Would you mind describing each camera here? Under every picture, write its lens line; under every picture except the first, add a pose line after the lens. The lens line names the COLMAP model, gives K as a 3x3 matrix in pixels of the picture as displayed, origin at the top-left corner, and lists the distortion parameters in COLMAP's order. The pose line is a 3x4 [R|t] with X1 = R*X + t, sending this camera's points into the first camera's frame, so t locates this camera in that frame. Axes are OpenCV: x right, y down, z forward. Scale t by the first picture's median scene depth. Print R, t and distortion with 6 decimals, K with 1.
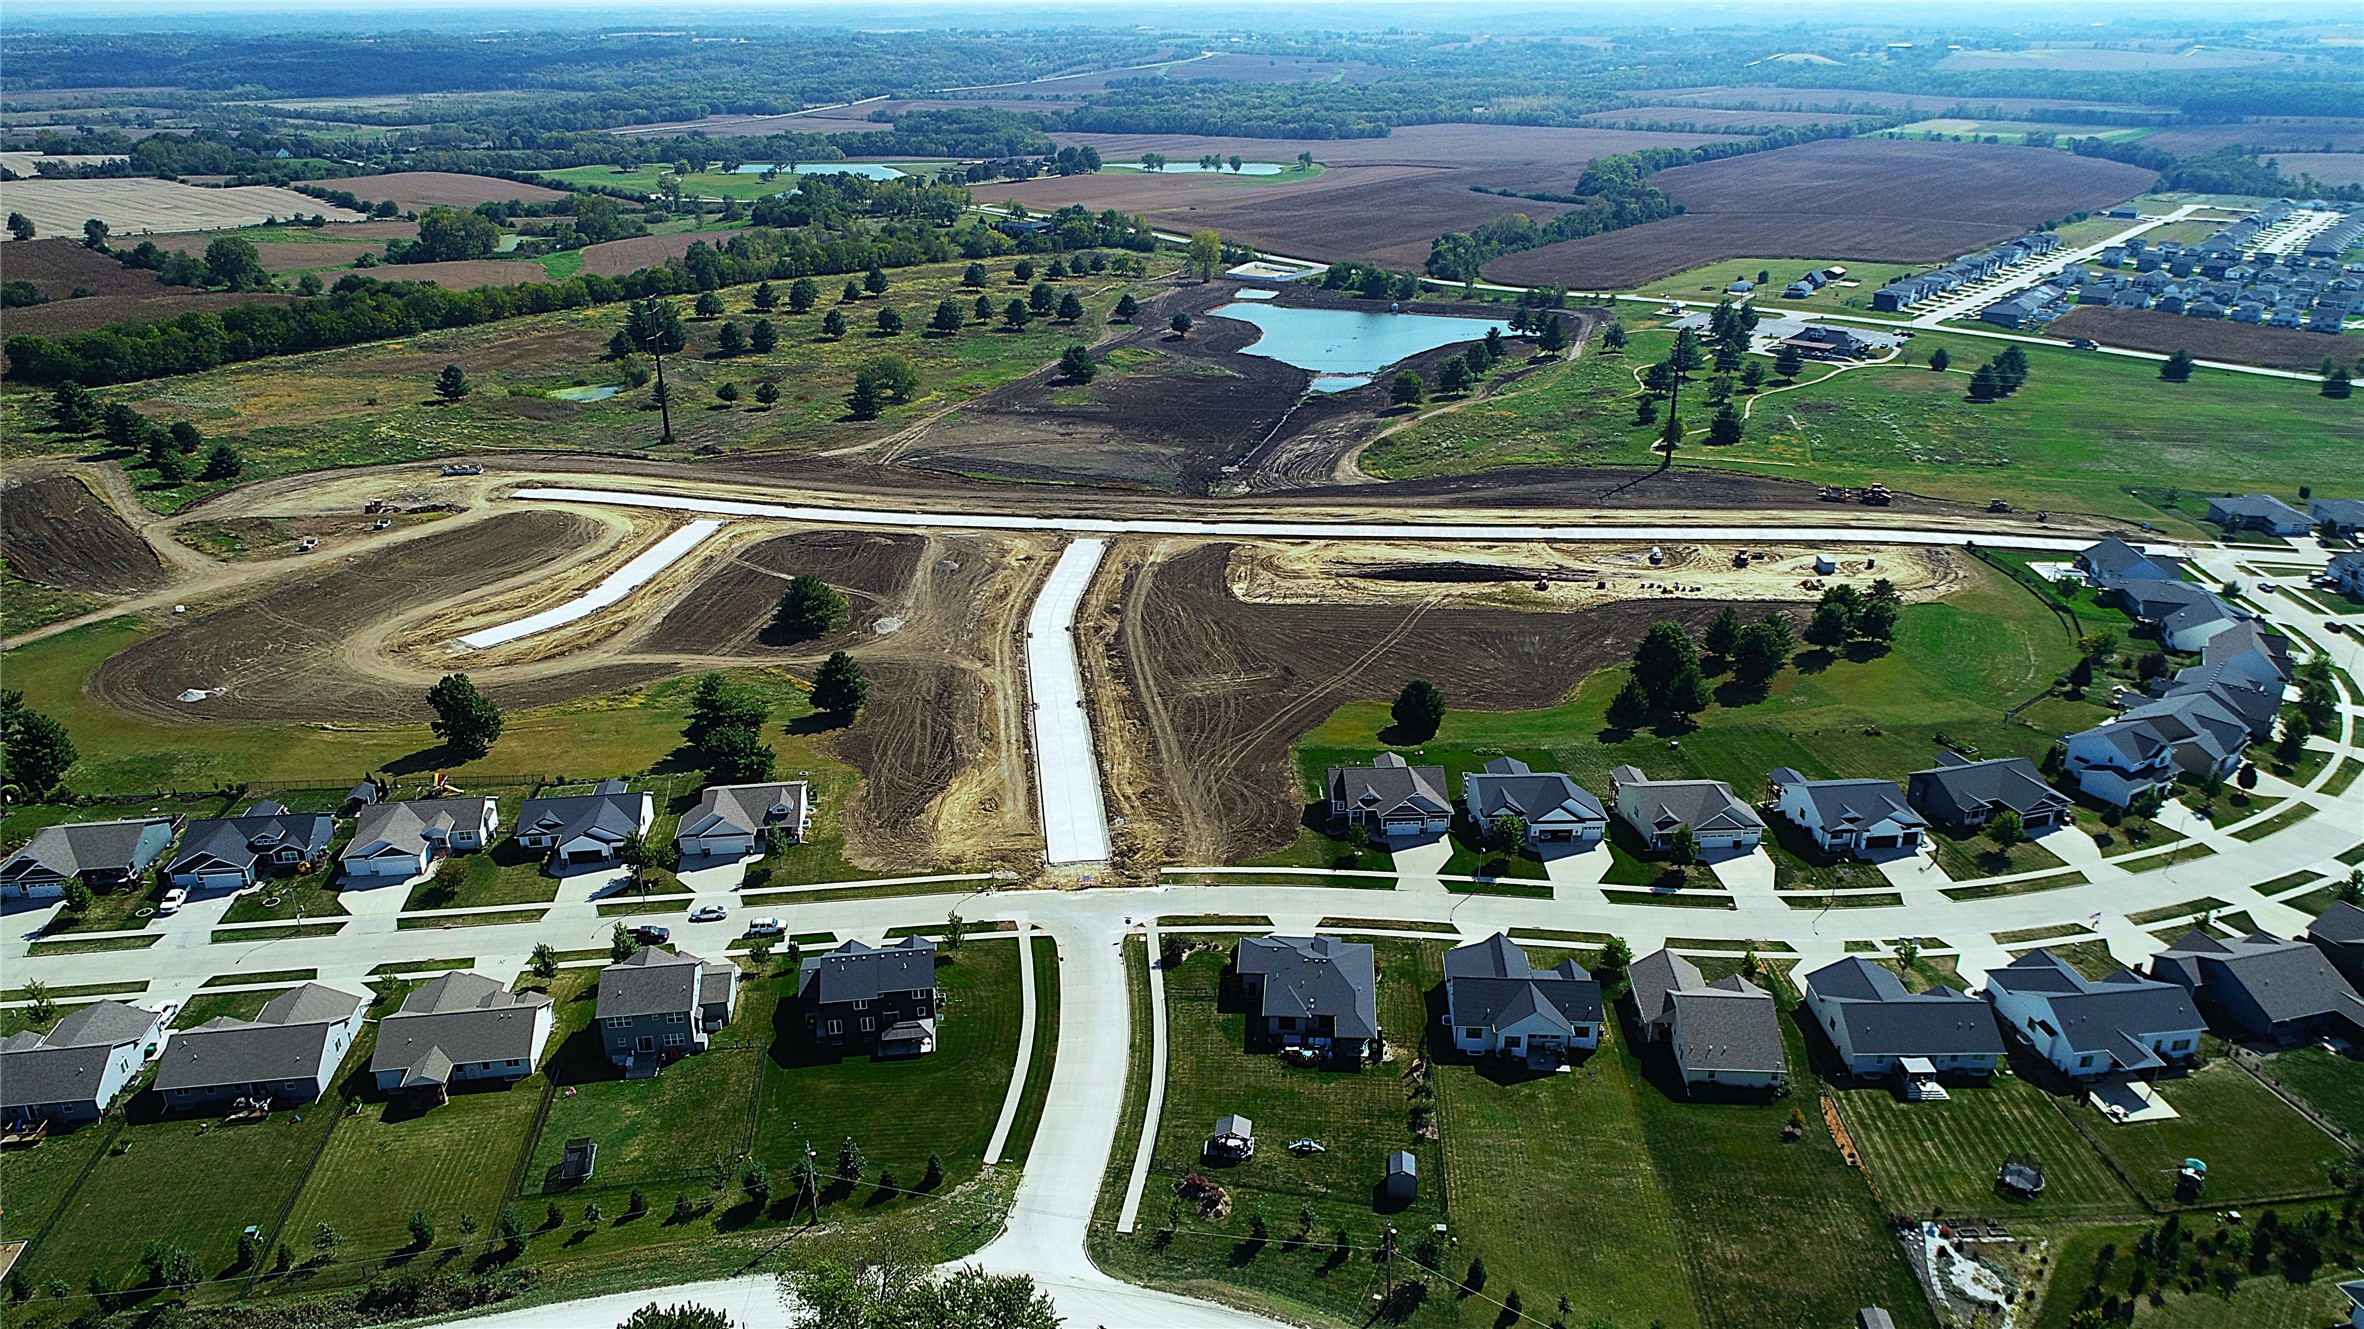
lens RADIAL K [[1684.3, 0, 1182.0], [0, 1684.3, 664.5], [0, 0, 1]] dist [-0.005743, 0.004018]
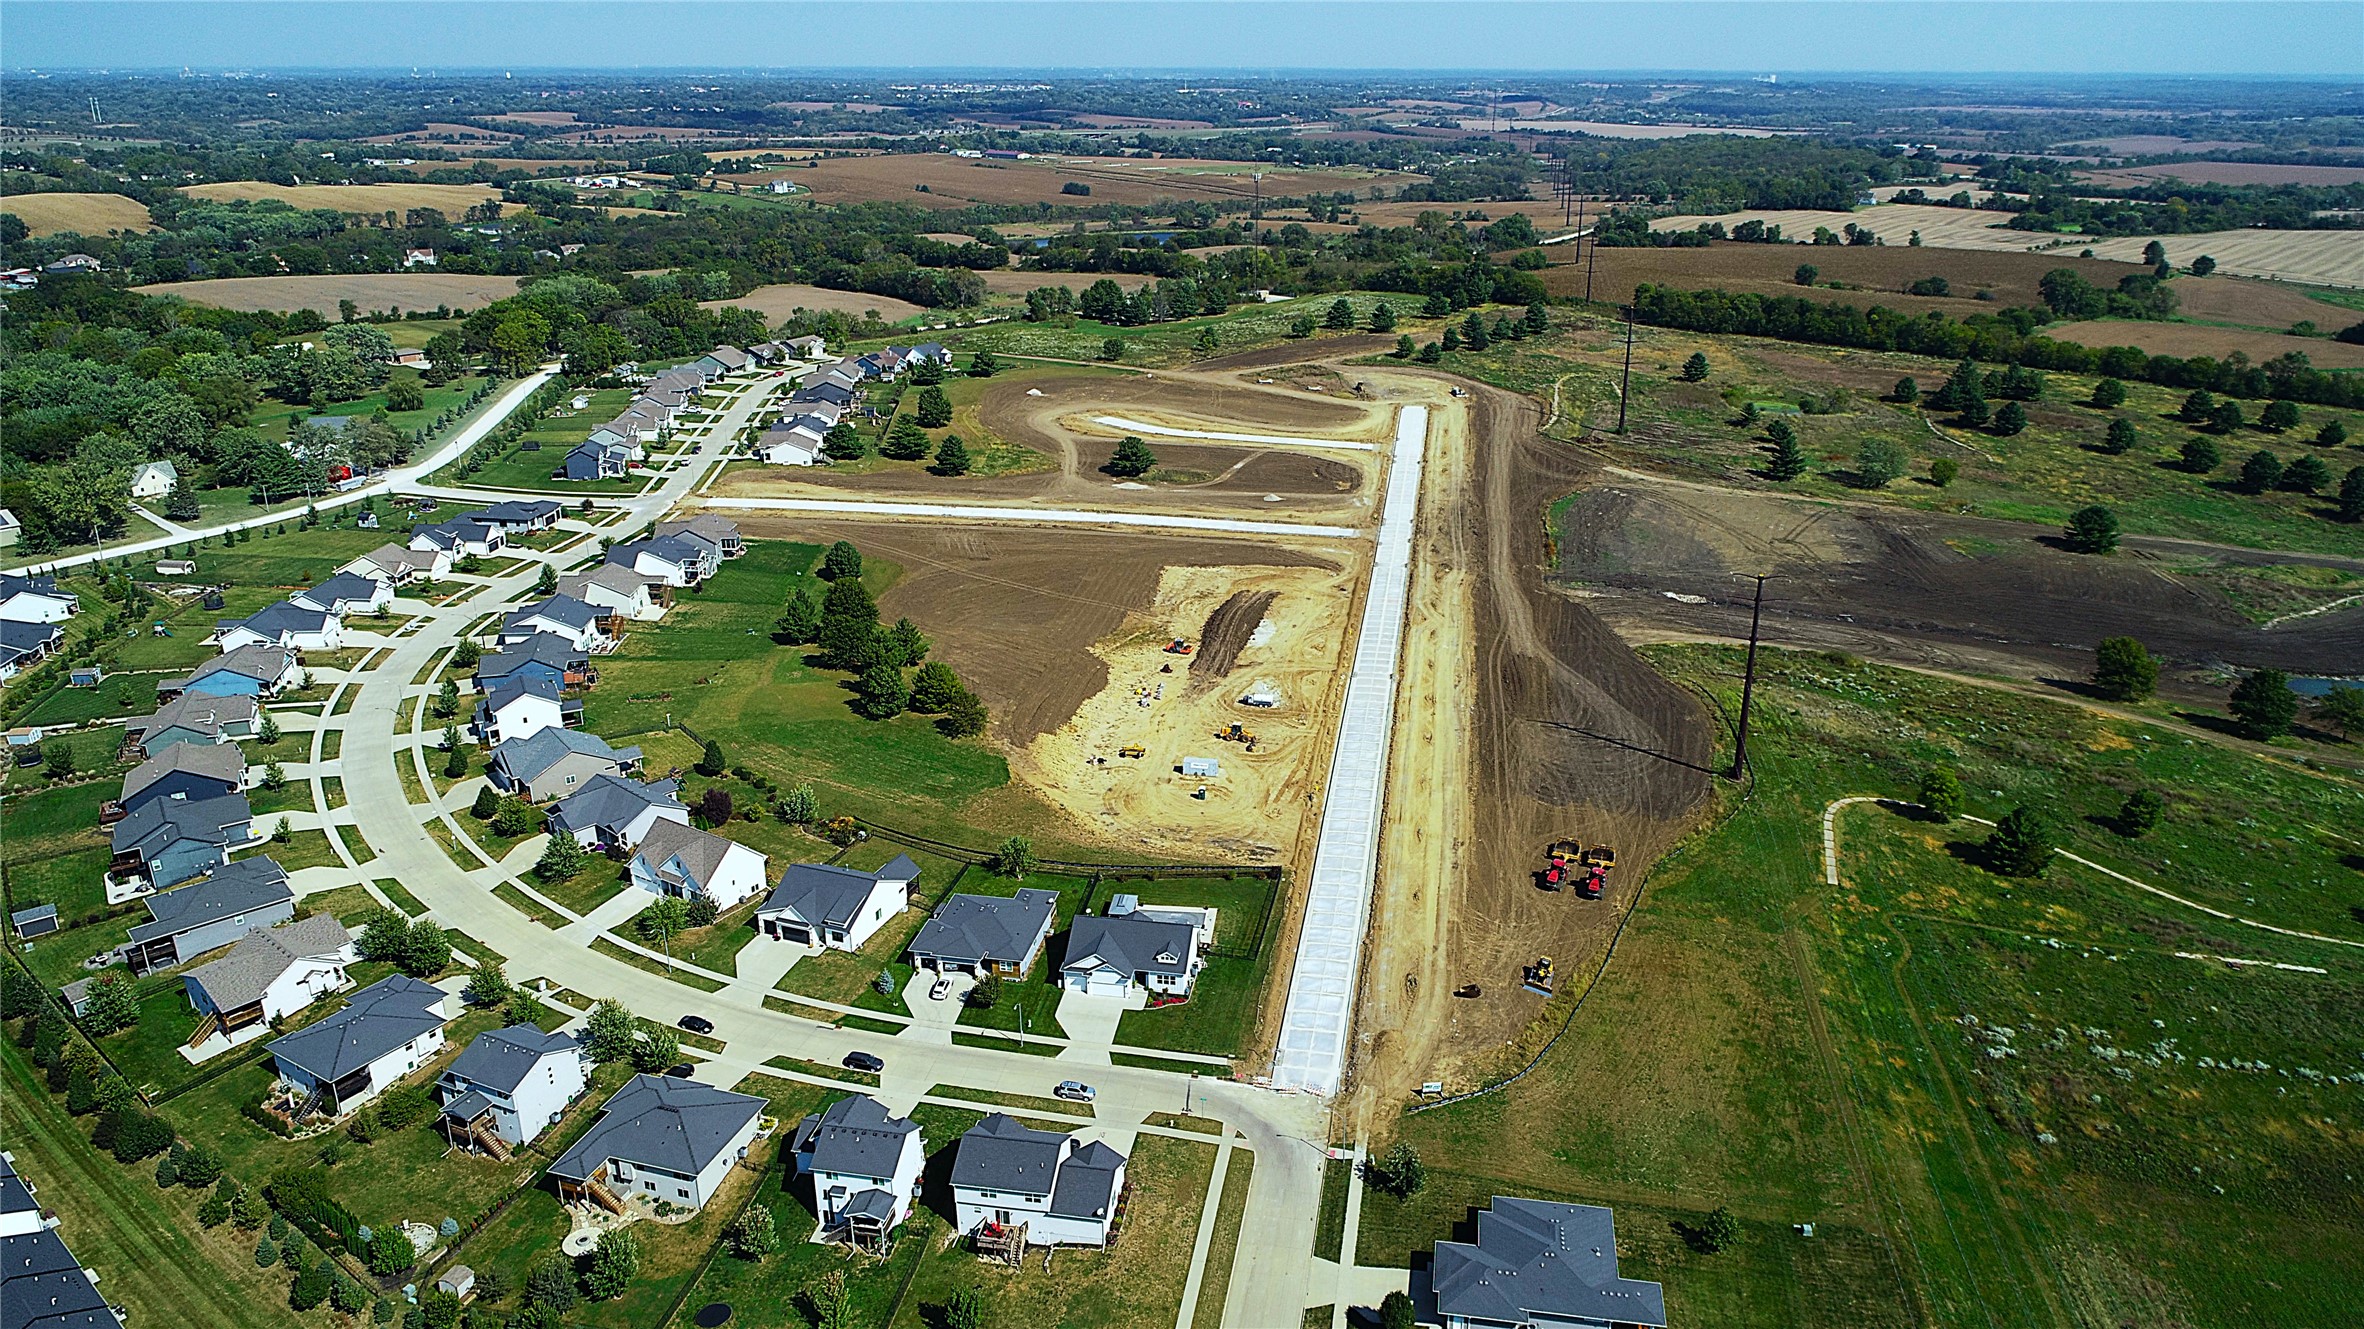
lens RADIAL K [[1639.8, 0, 1182.0], [0, 1639.8, 664.5], [0, 0, 1]] dist [-0.000617, -0.000119]
pose [[-0.070238, 0.351163, -0.933676, 0.626020], [-0.372807, 0.858923, 0.351093, -0.212068], [0.925247, 0.372741, 0.070587, 0.533876]]
